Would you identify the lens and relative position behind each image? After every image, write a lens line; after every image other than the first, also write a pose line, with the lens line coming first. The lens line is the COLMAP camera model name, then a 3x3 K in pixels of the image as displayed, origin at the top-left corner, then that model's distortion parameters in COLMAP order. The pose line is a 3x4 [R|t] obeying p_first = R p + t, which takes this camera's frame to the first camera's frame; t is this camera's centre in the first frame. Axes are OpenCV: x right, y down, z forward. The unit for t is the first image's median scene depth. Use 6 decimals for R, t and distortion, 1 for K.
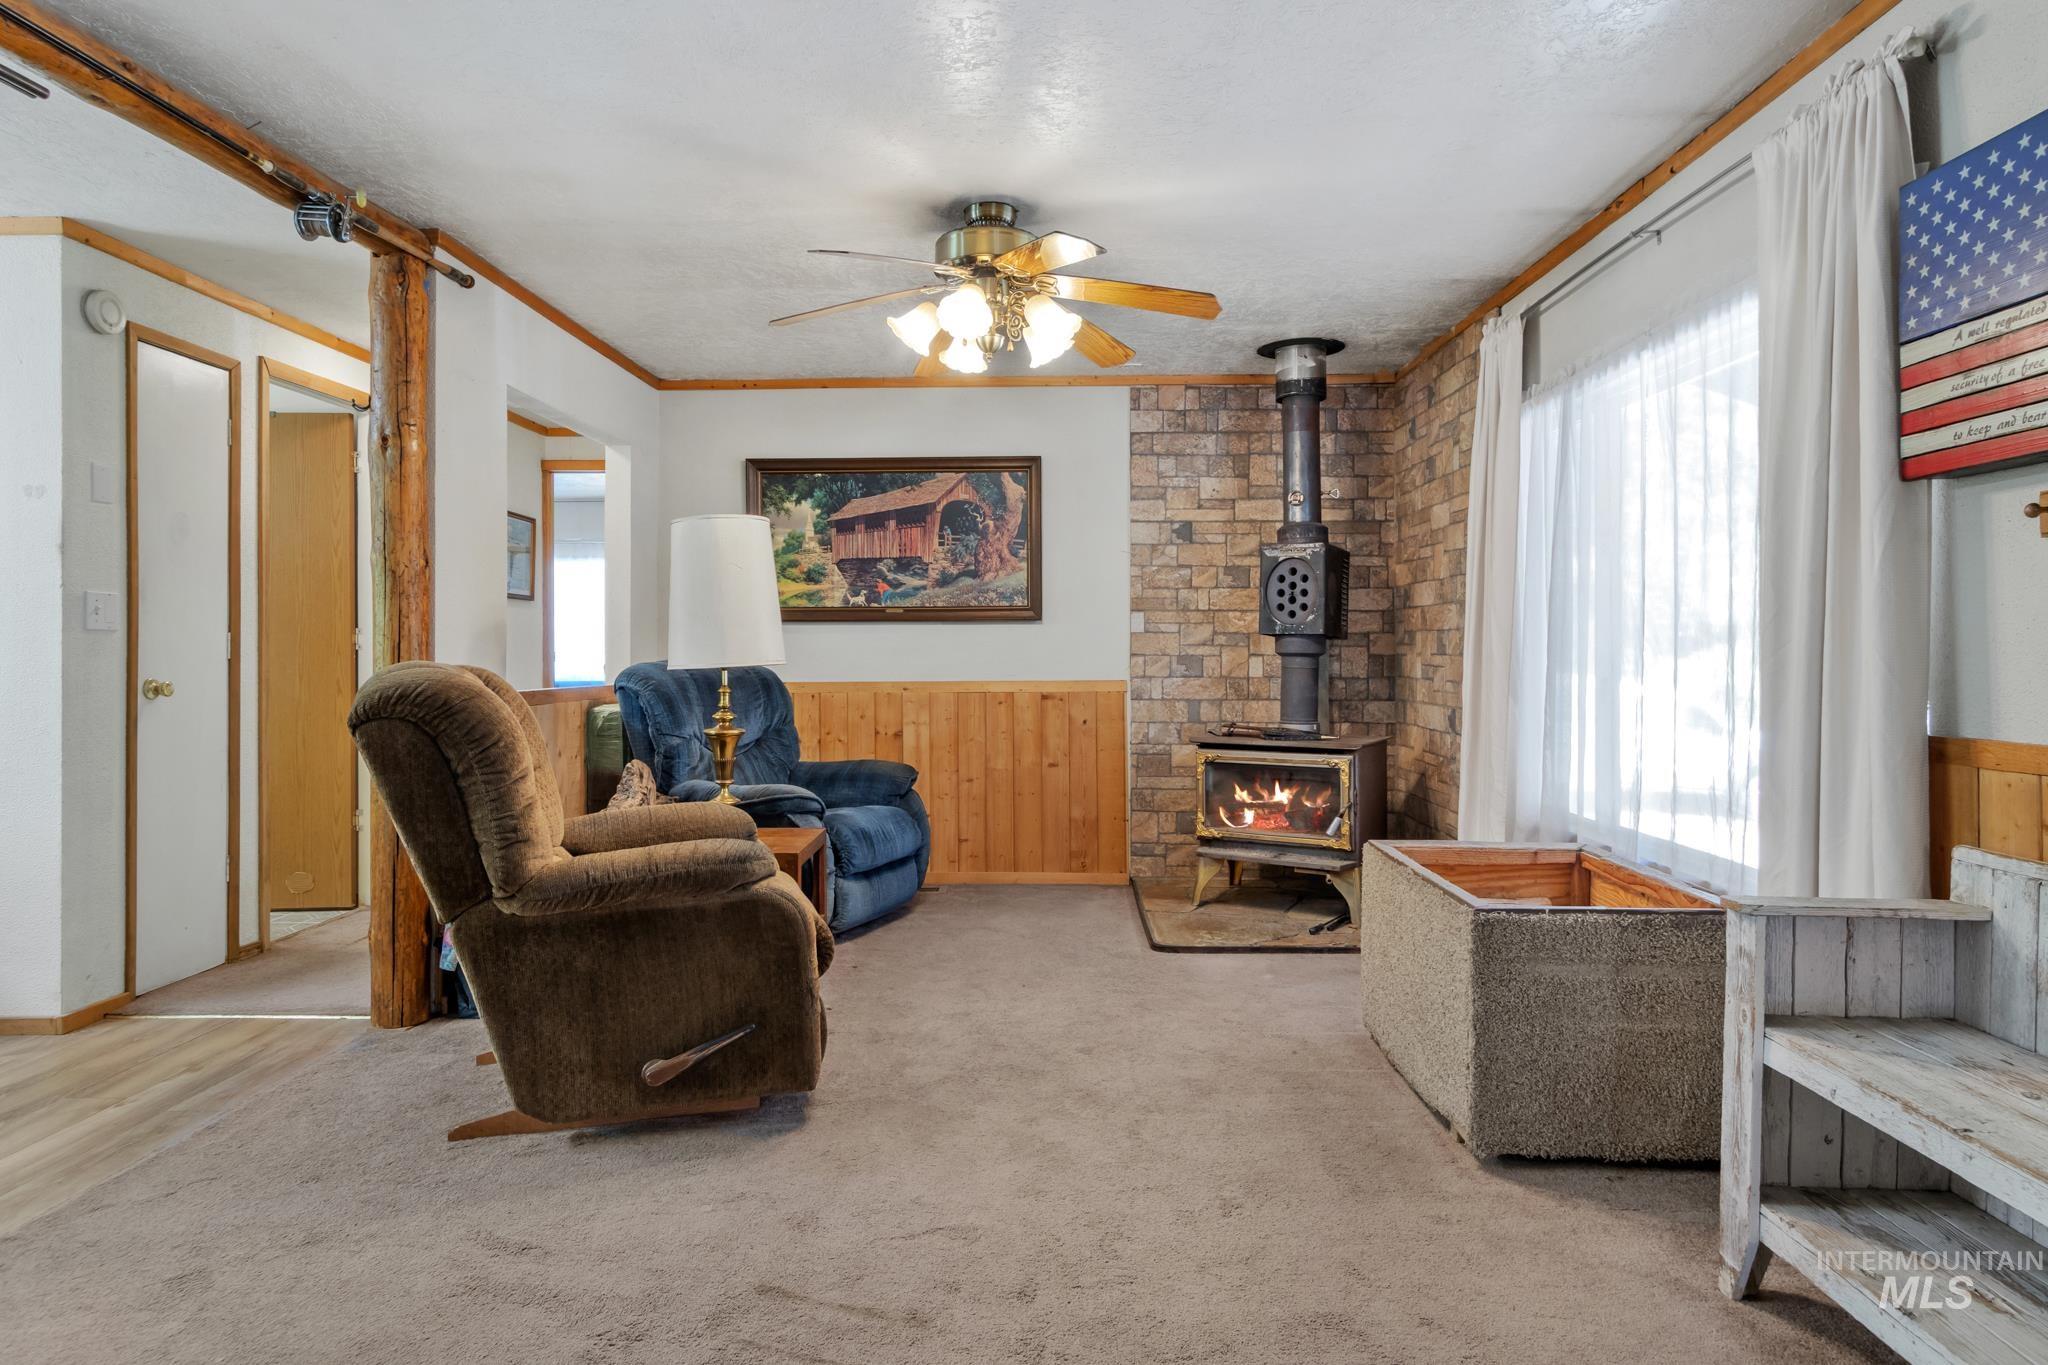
lens RADIAL K [[1067.1, 0, 994.5], [0, 1067.1, 658.1], [0, 0, 1]] dist [-0.000611, 0.000372]
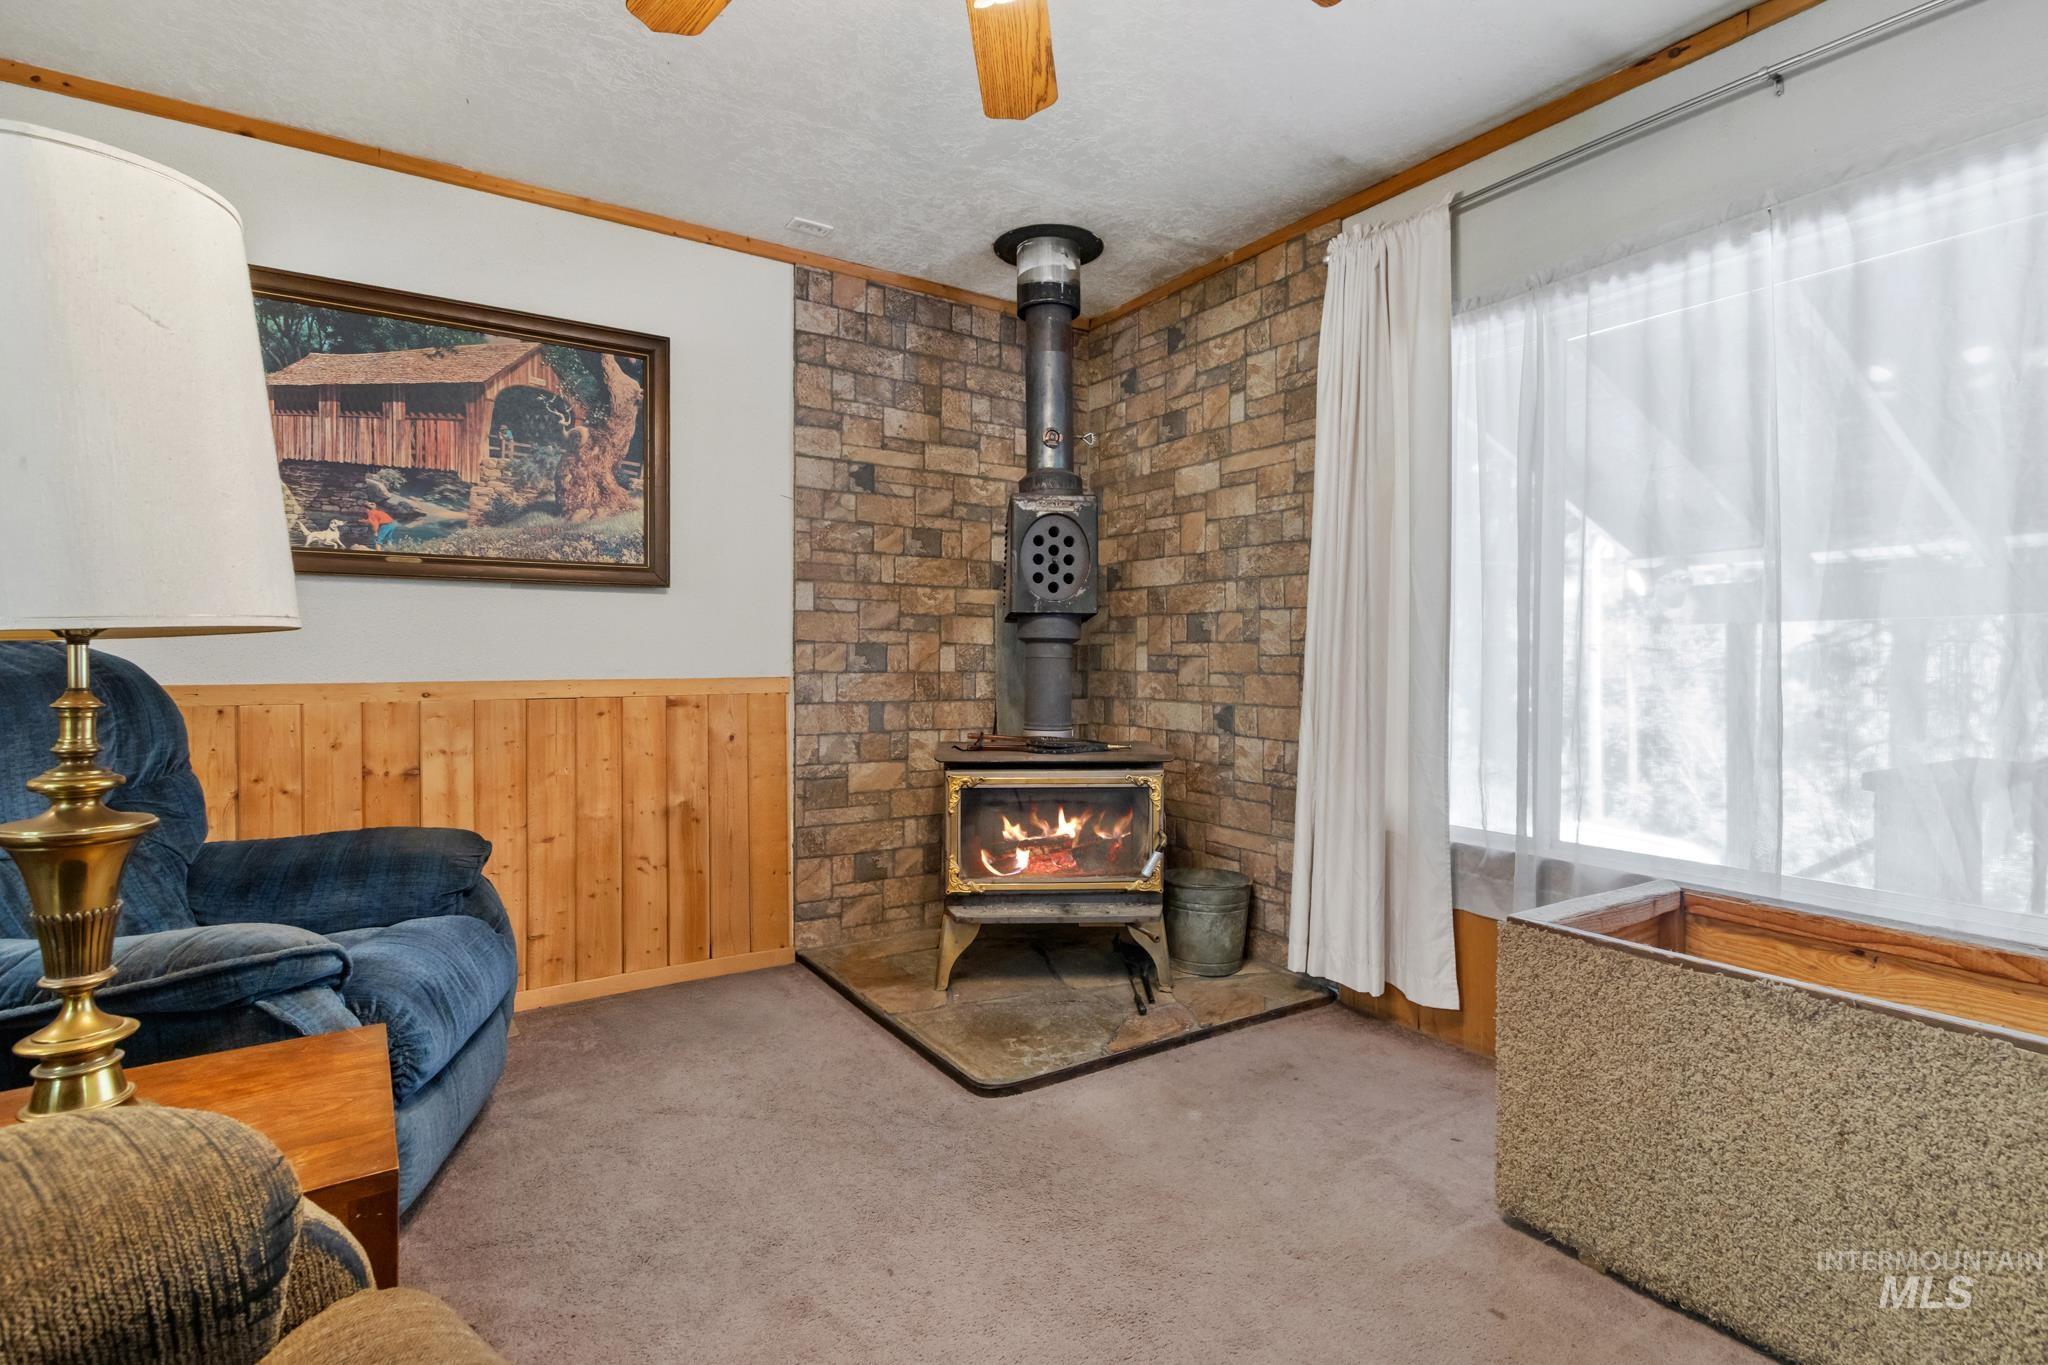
lens RADIAL K [[969.9, 0, 1013.2], [0, 969.9, 666.3], [0, 0, 1]] dist [0.010143, -0.002967]
pose [[0.824440, -0.001815, 0.565946, -0.120632], [-0.000507, 0.999992, 0.003947, 0.011104], [-0.565949, -0.003541, 0.824433, 0.381564]]
